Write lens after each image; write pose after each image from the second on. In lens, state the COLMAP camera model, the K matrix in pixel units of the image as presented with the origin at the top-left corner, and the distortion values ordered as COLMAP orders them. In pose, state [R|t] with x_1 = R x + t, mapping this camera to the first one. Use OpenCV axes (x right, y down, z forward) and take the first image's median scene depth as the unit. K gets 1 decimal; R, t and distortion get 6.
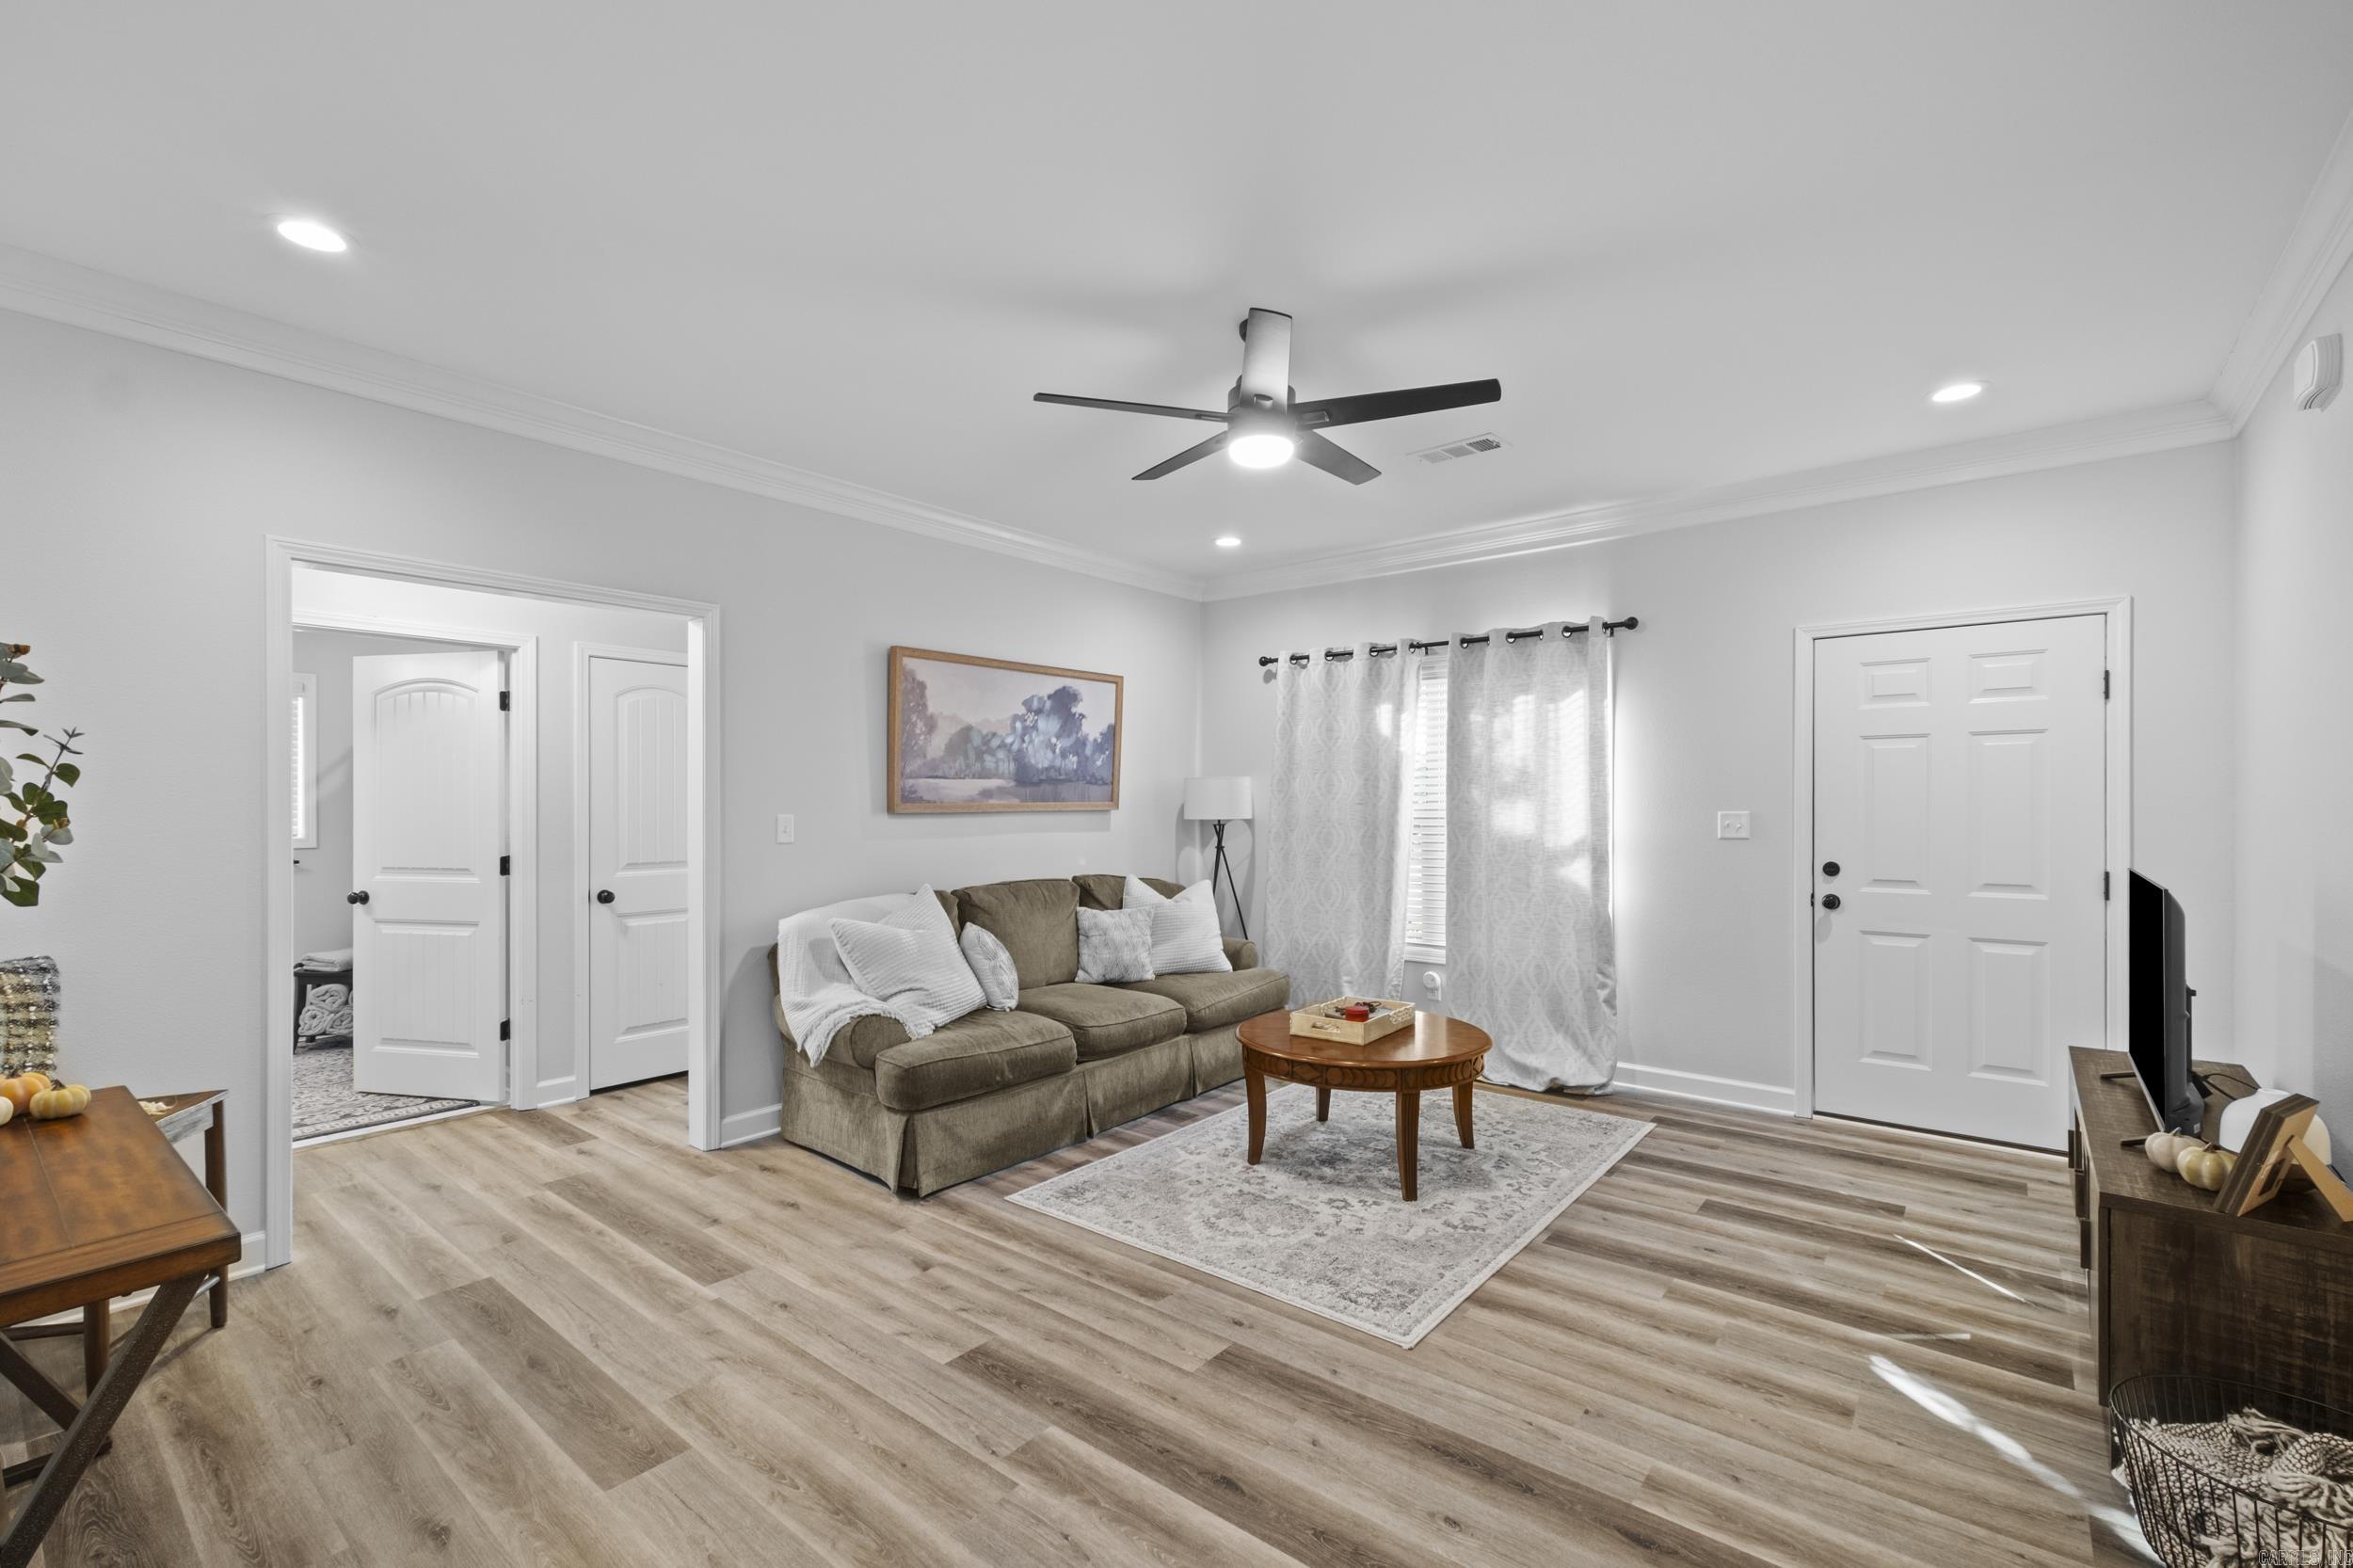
lens RADIAL K [[1018.9, 0, 1157.9], [0, 1018.9, 805.2], [0, 0, 1]] dist [0.003711, 0.000337]
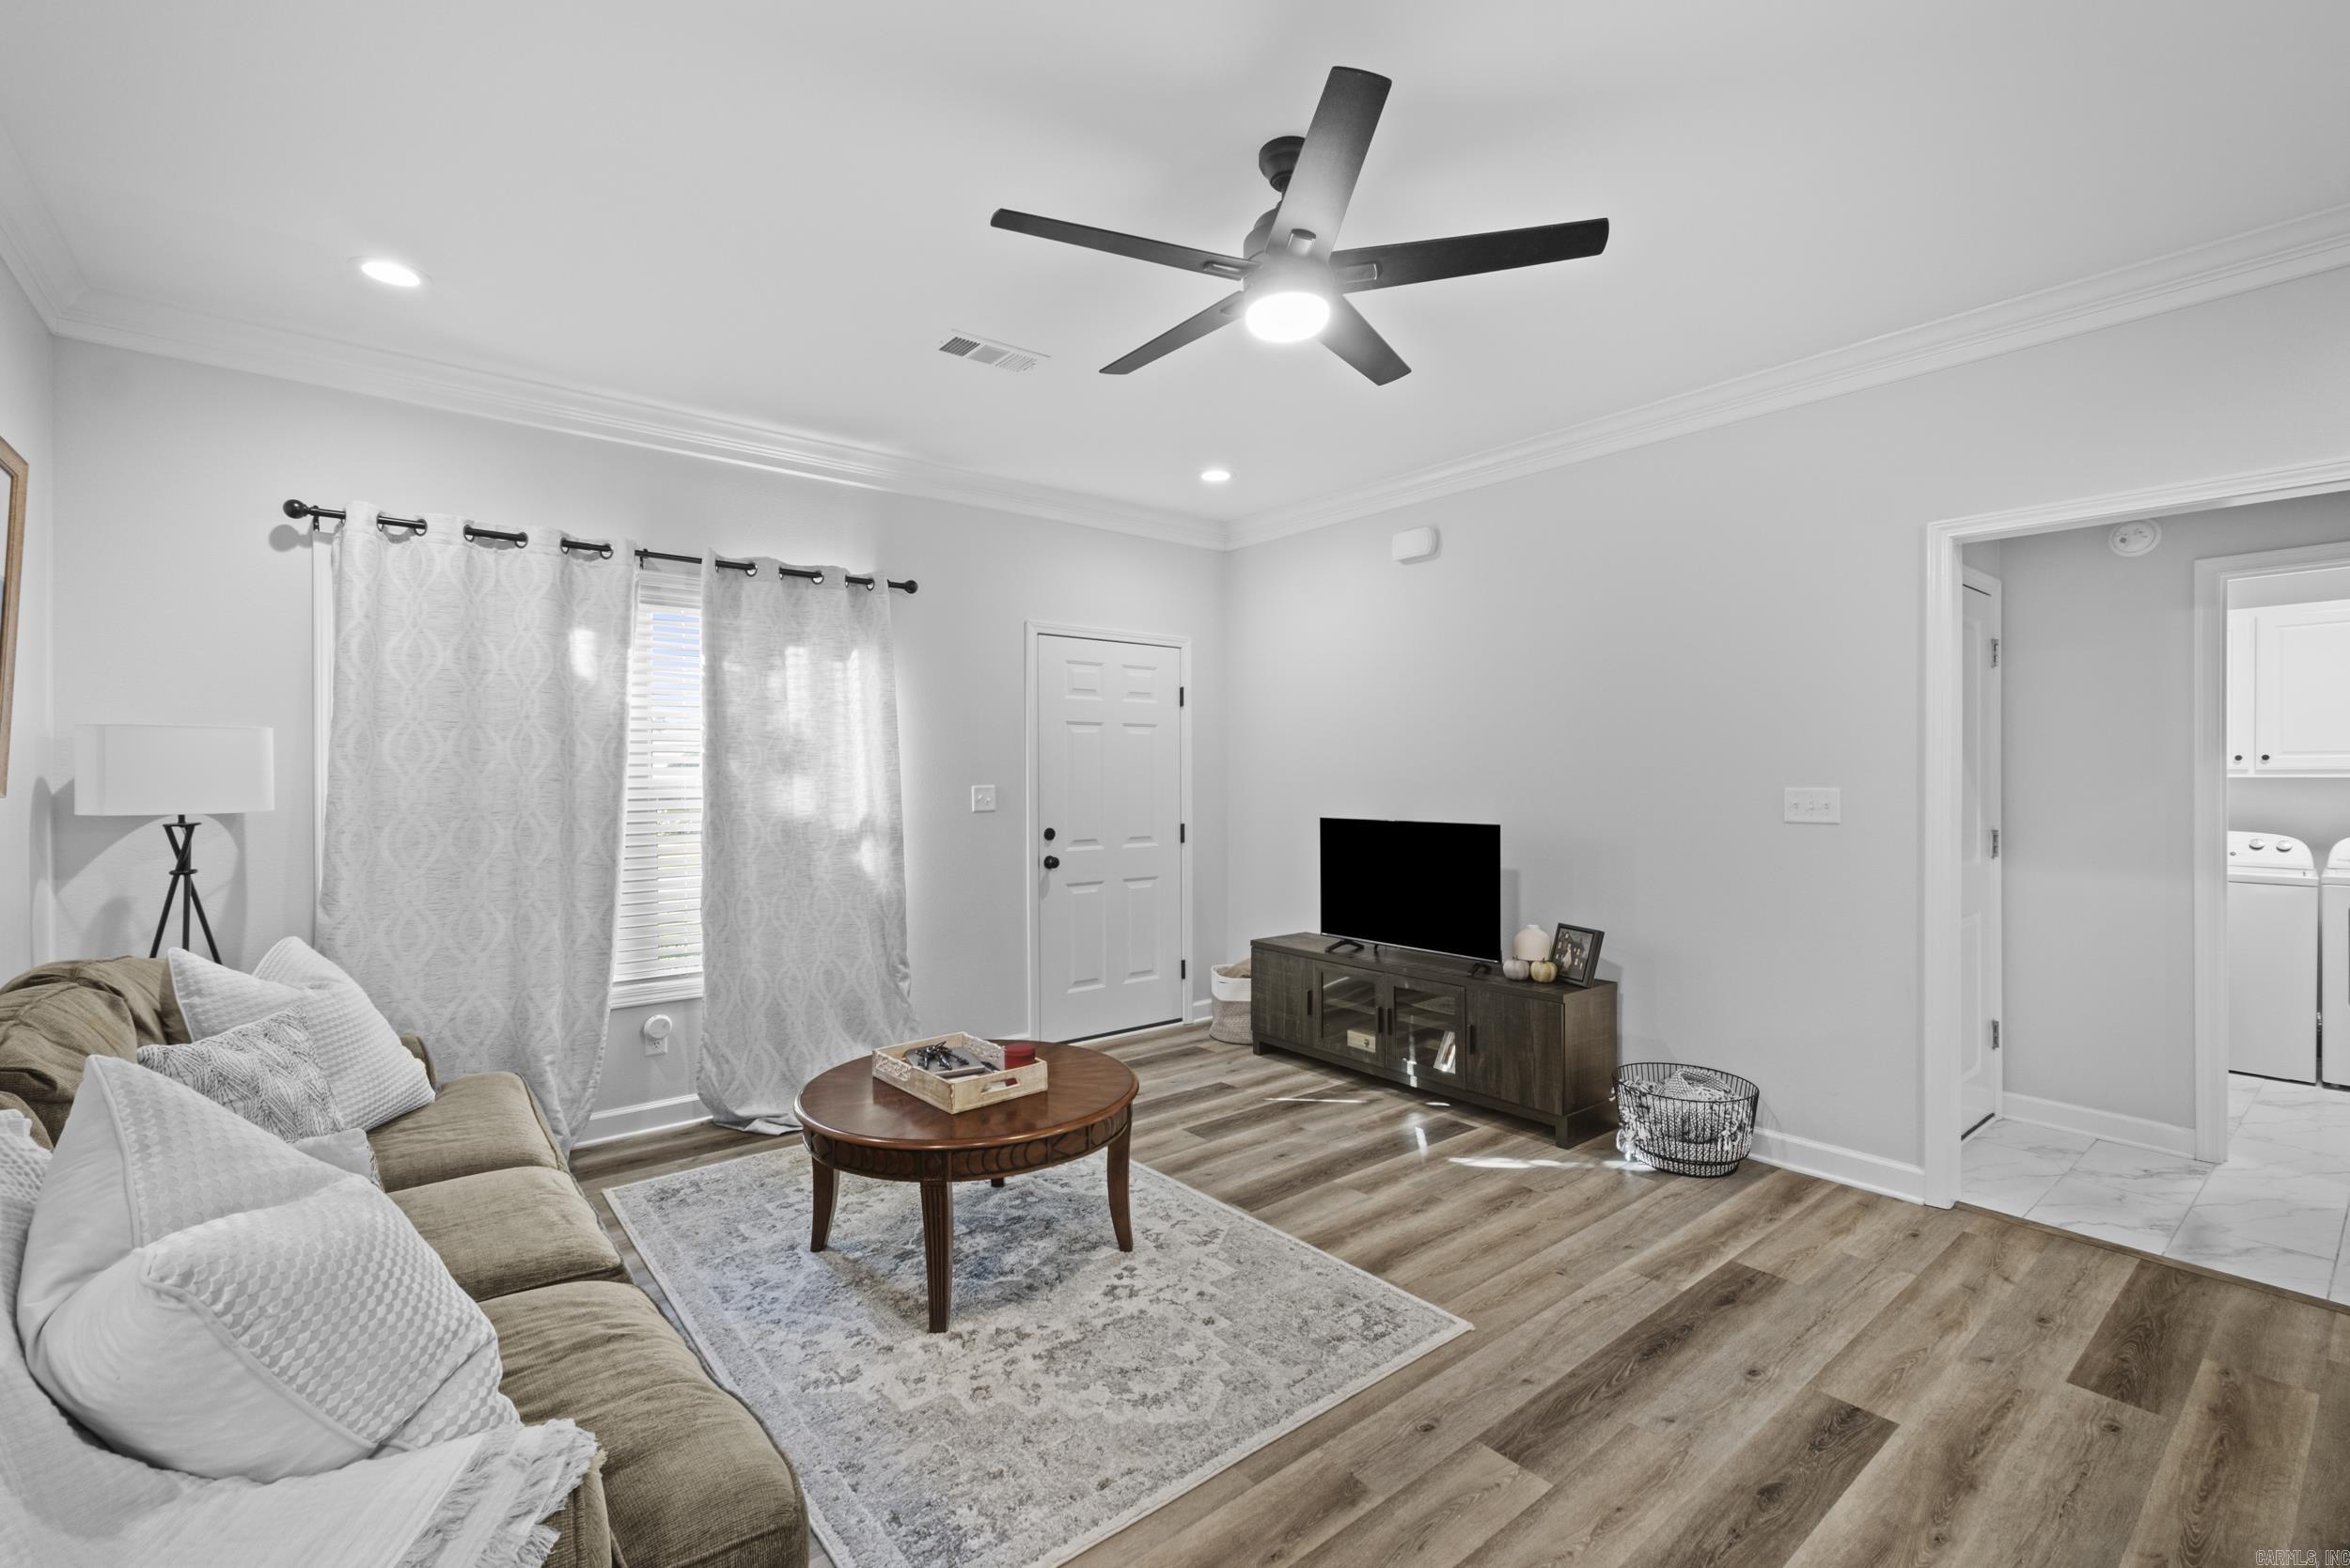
lens RADIAL K [[1024.4, 0, 1162.4], [0, 1024.4, 783.7], [0, 0, 1]] dist [0.003354, 0.000231]
pose [[0.194974, -0.006699, 0.980786, -0.420728], [0.005692, 0.999968, 0.005699, -0.000669], [-0.980792, 0.004471, 0.195006, 0.590512]]
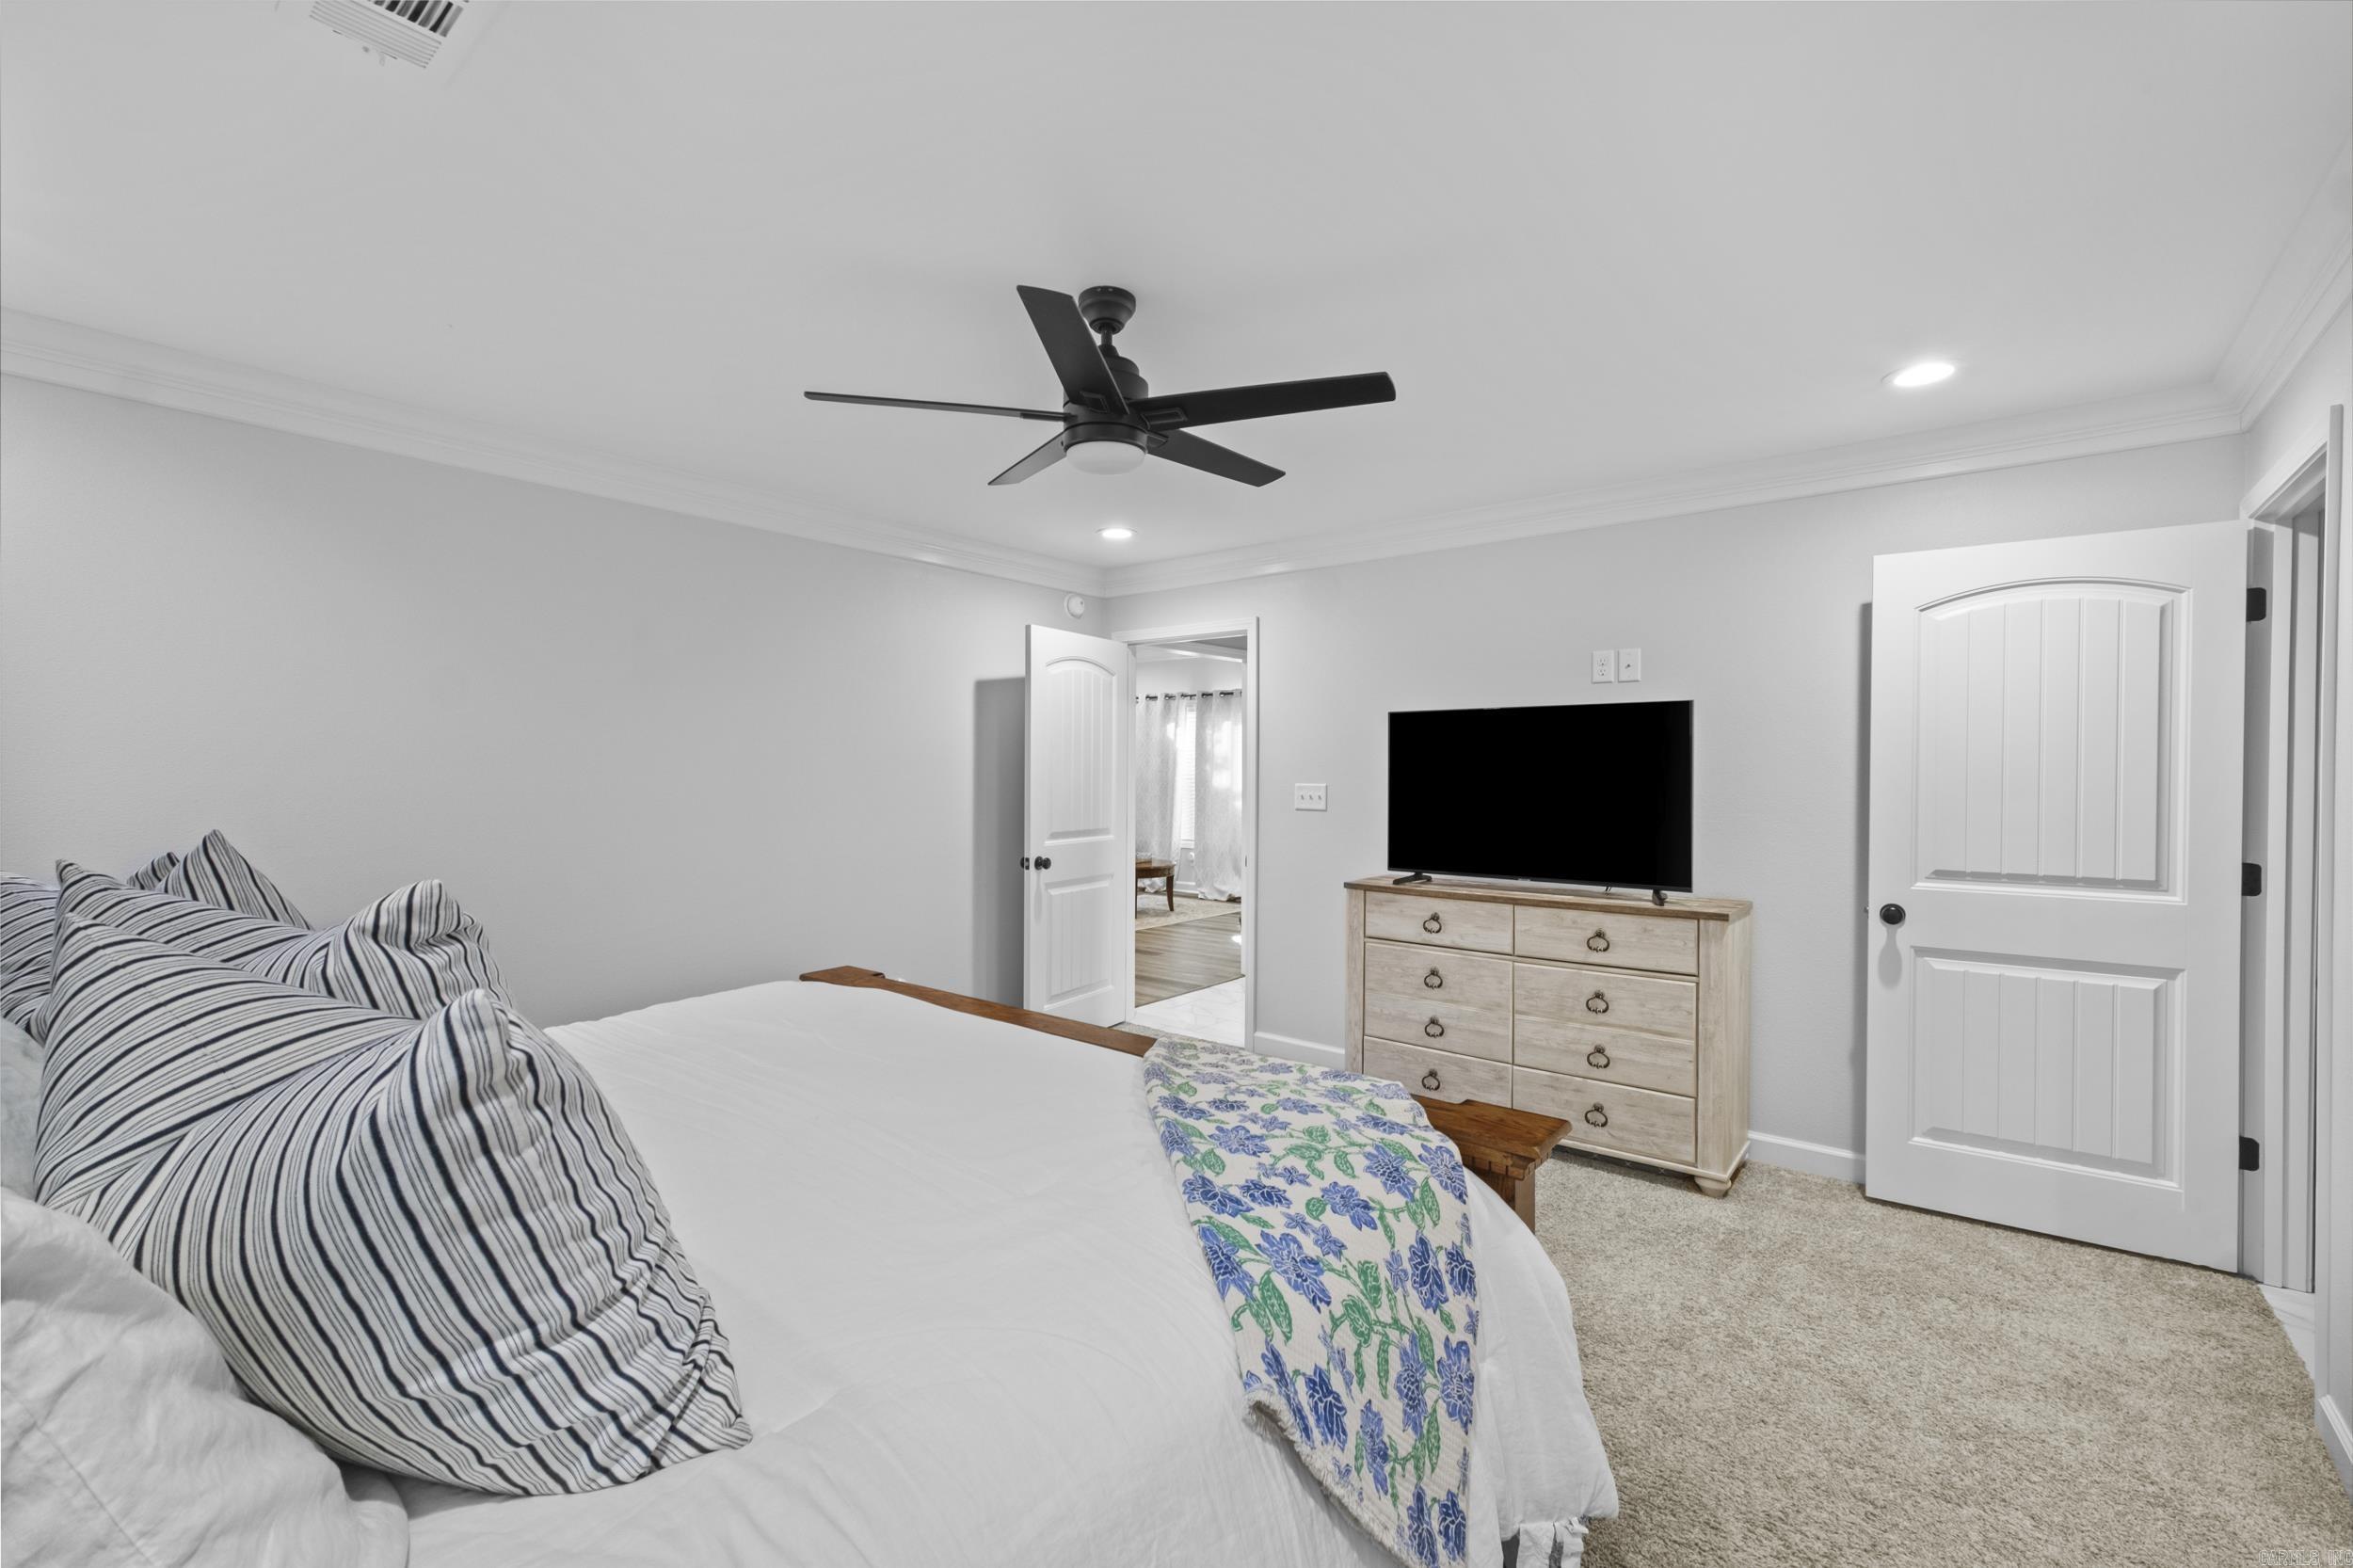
lens RADIAL K [[1025.7, 0, 1163.8], [0, 1025.7, 783.7], [0, 0, 1]] dist [0.003354, 0.000231]
pose [[0.999827, 0.007268, 0.017151, 0.202904], [-0.007364, 0.999958, 0.005541, 0.014272], [-0.017110, -0.005666, 0.999838, -1.248952]]
